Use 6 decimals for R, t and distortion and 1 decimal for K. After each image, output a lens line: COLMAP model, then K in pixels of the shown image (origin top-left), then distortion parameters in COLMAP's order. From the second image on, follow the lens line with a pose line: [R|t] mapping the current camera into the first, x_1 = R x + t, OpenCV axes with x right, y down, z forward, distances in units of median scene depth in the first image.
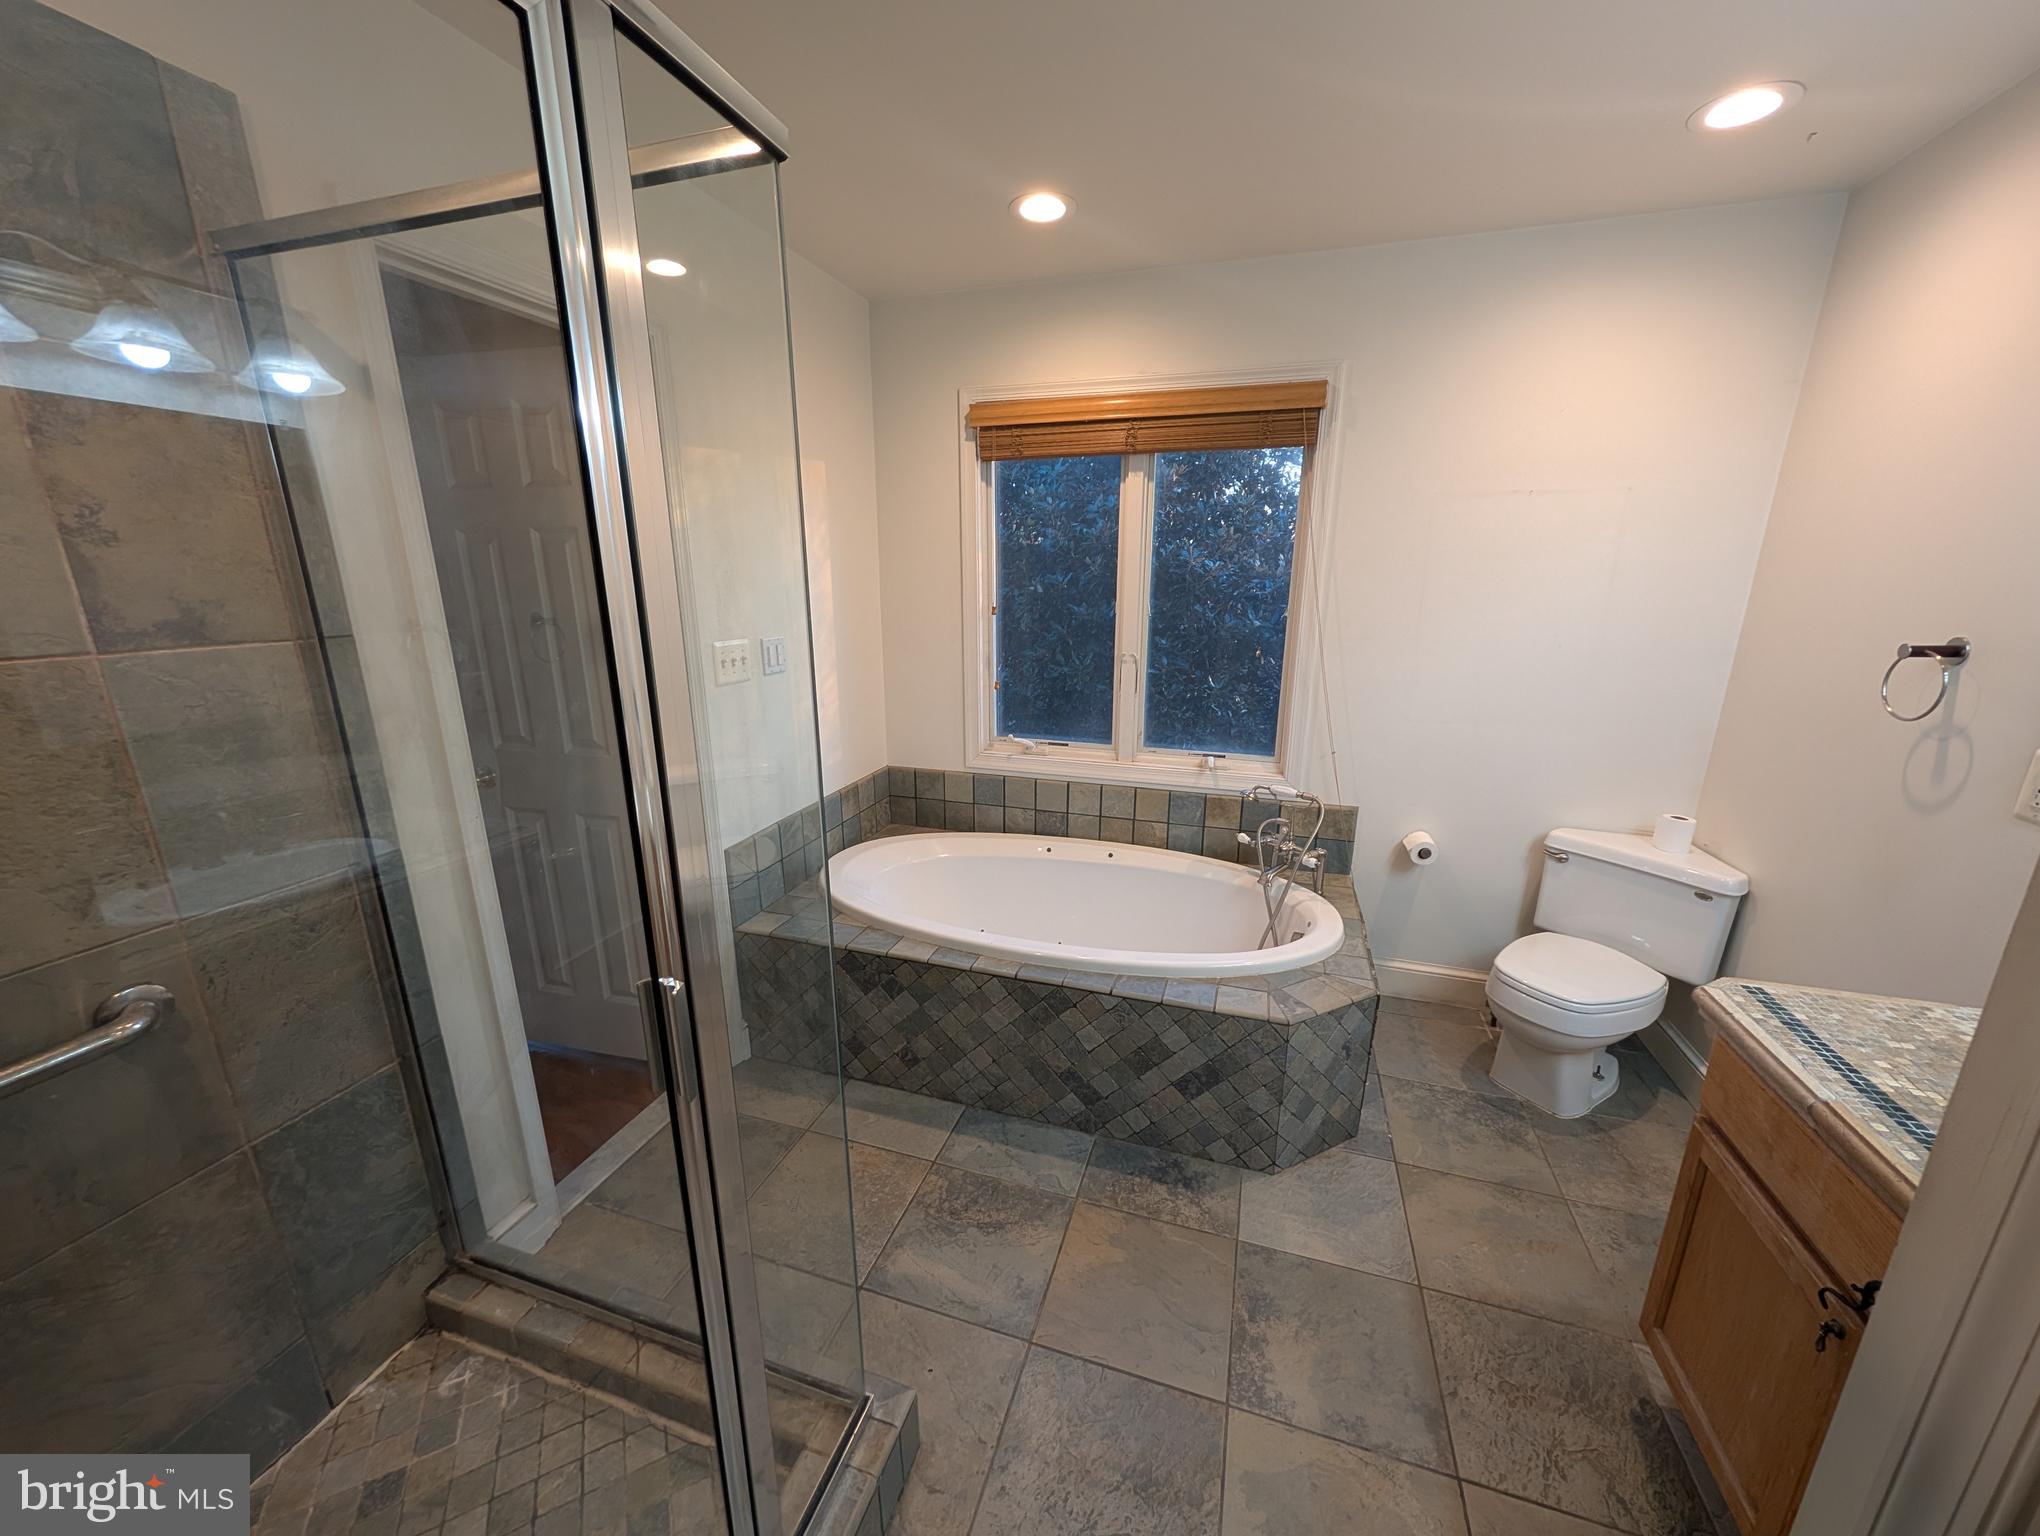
lens RADIAL K [[765.3, 0, 1023.4], [0, 765.3, 777.2], [0, 0, 1]] dist [0.000258, 0.000341]
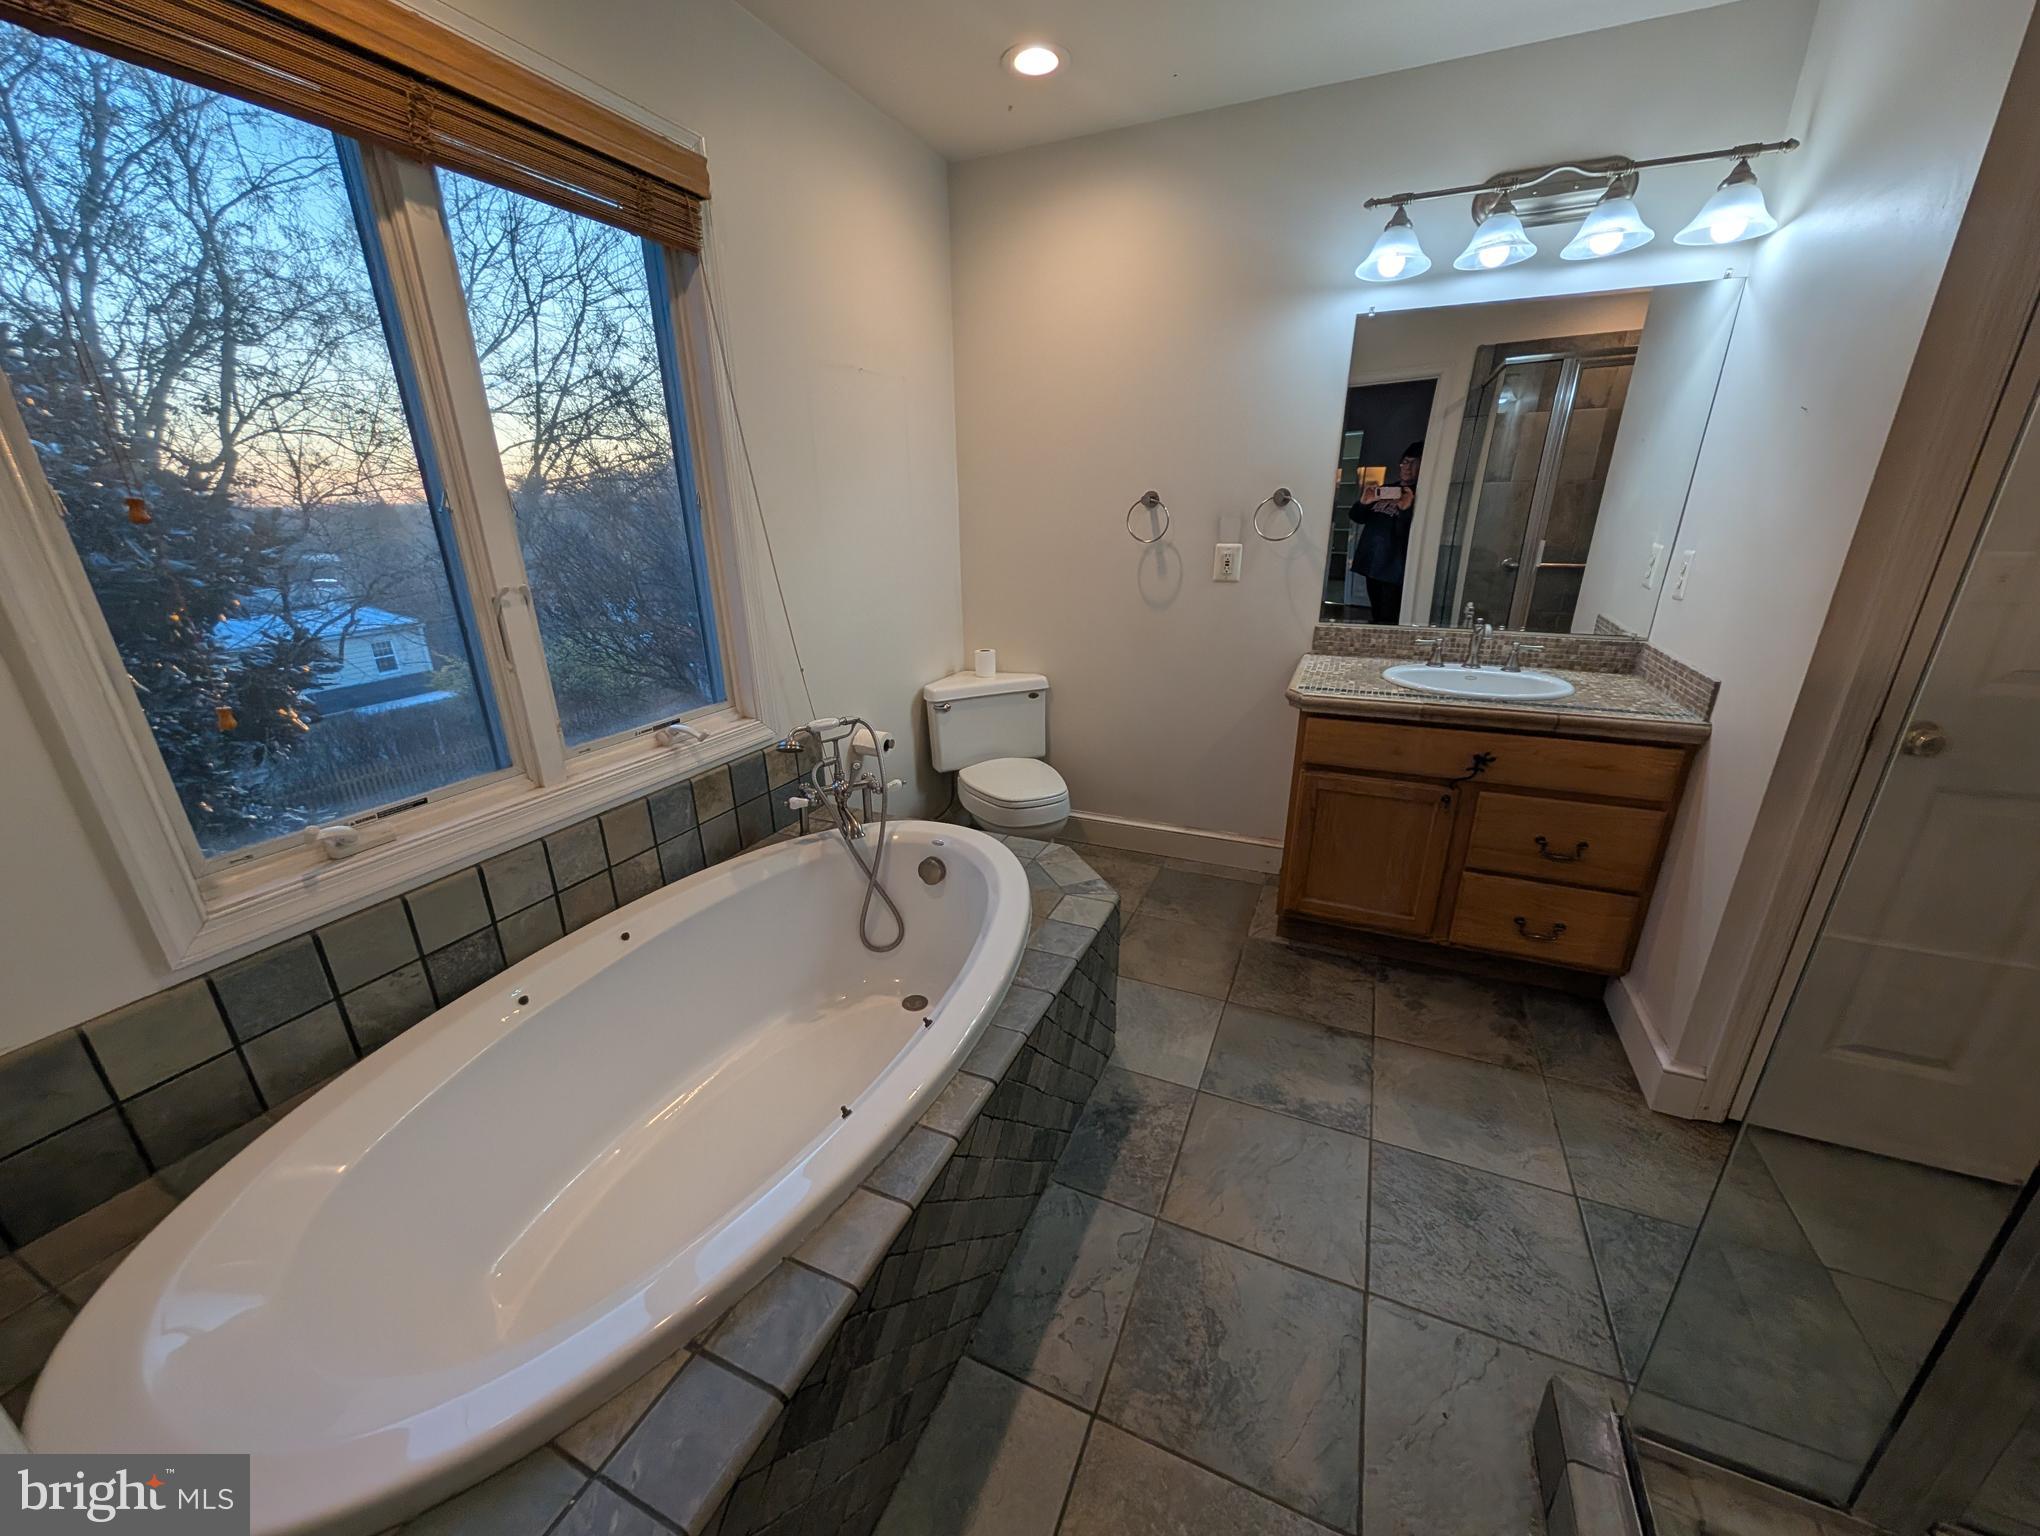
lens RADIAL K [[765.3, 0, 1017.6], [0, 765.3, 777.6], [0, 0, 1]] dist [0.000258, 0.000341]
pose [[0.110341, -0.342039, 0.933185, -0.477983], [0.270513, 0.913807, 0.302951, -0.140251], [-0.956372, 0.219010, 0.193356, 0.776895]]
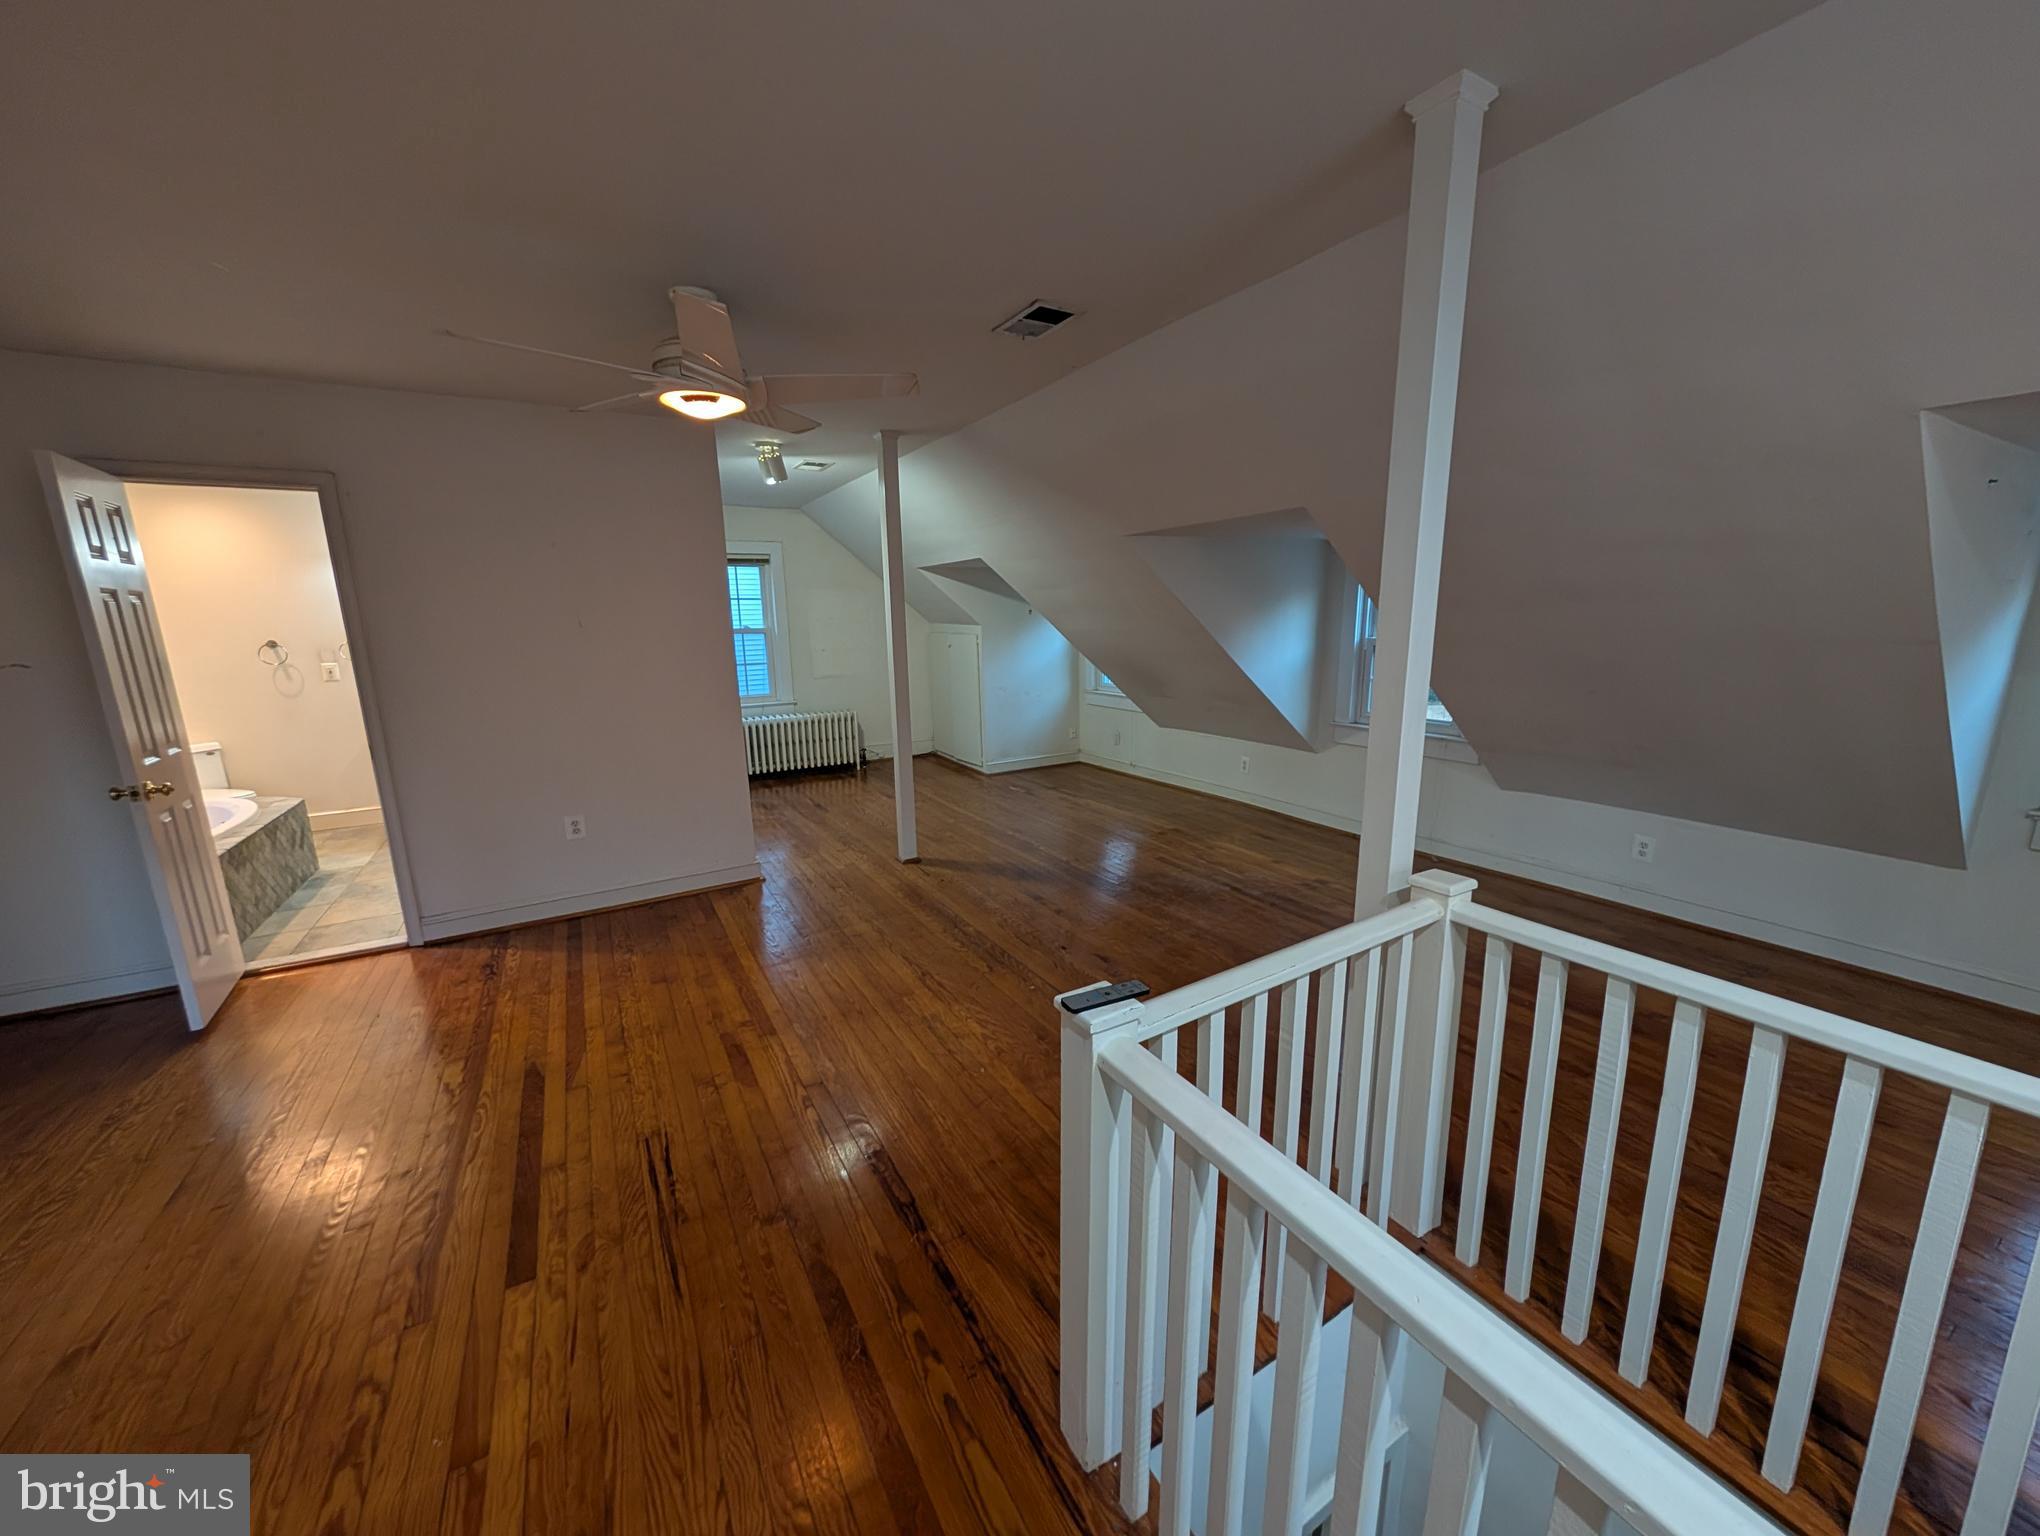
lens RADIAL K [[765.3, 0, 1015.6], [0, 765.3, 772.0], [0, 0, 1]] dist [0.000258, 0.000341]
pose [[-0.738446, -0.121768, 0.663227, -2.621915], [0.200742, 0.899267, 0.388614, -0.225806], [-0.643739, 0.420108, -0.639616, 0.920980]]
